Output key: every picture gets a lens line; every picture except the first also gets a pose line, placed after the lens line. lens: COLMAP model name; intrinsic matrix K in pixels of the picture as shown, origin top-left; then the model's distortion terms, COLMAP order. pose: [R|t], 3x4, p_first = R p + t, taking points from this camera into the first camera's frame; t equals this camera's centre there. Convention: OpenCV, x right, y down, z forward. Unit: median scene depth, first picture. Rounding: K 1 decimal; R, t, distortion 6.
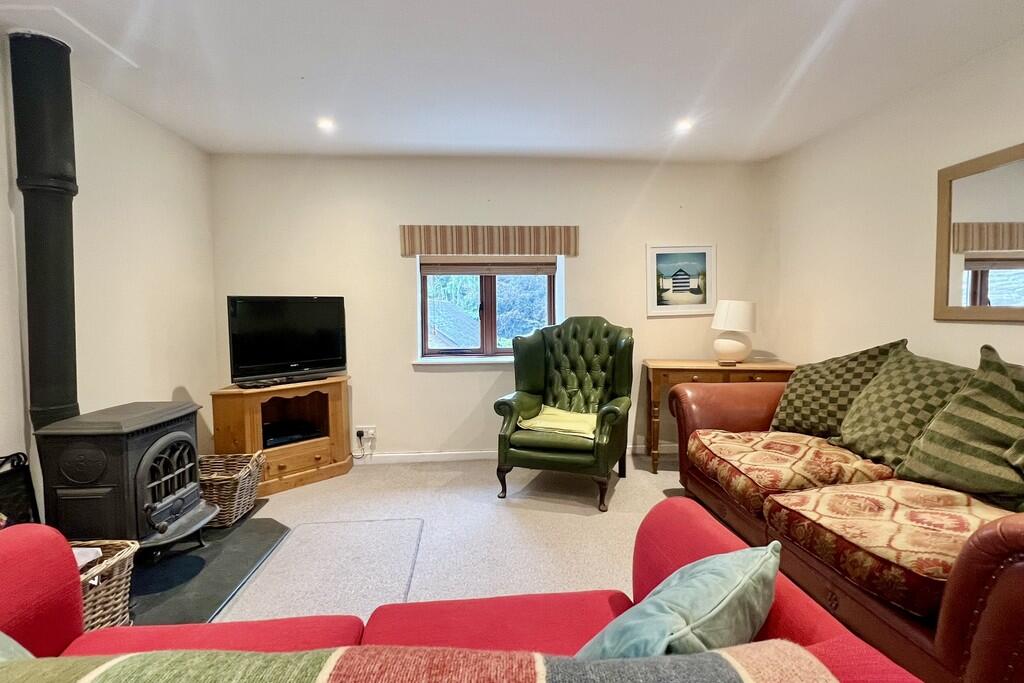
lens RADIAL K [[521.9, 0, 512.0], [0, 521.9, 341.5], [0, 0, 1]] dist [0.014876, 0.000370]
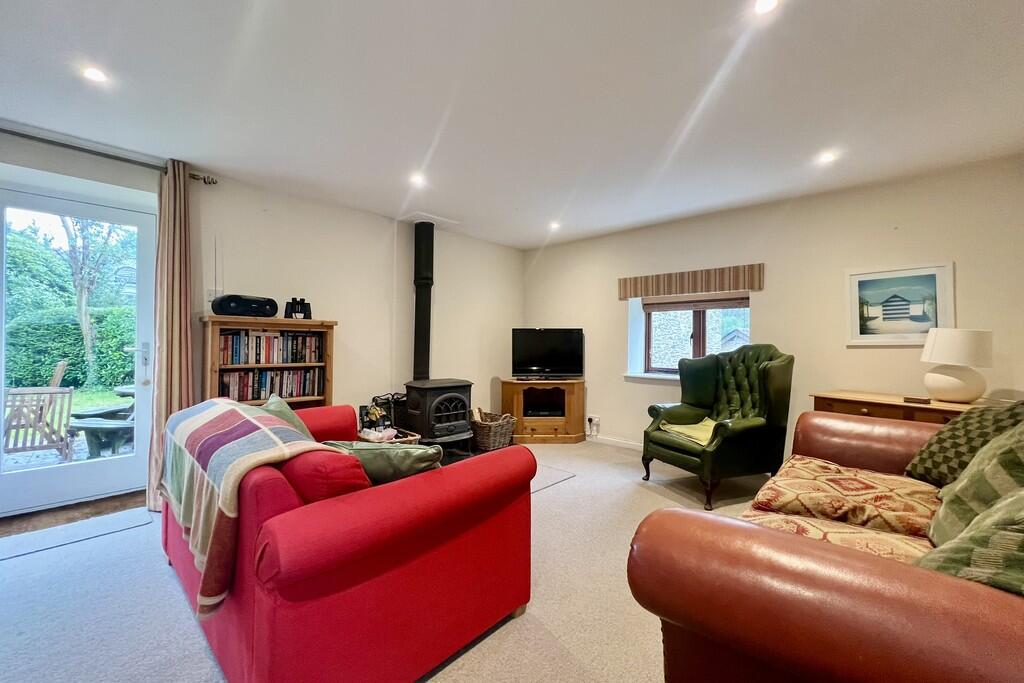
lens RADIAL K [[406.5, 0, 512.0], [0, 406.5, 341.5], [0, 0, 1]] dist [0.000262, -0.000017]
pose [[0.681397, 0.013499, -0.731789, 0.429548], [-0.056783, 0.997791, -0.034467, 0.006009], [0.729708, 0.065039, 0.680659, 0.035209]]
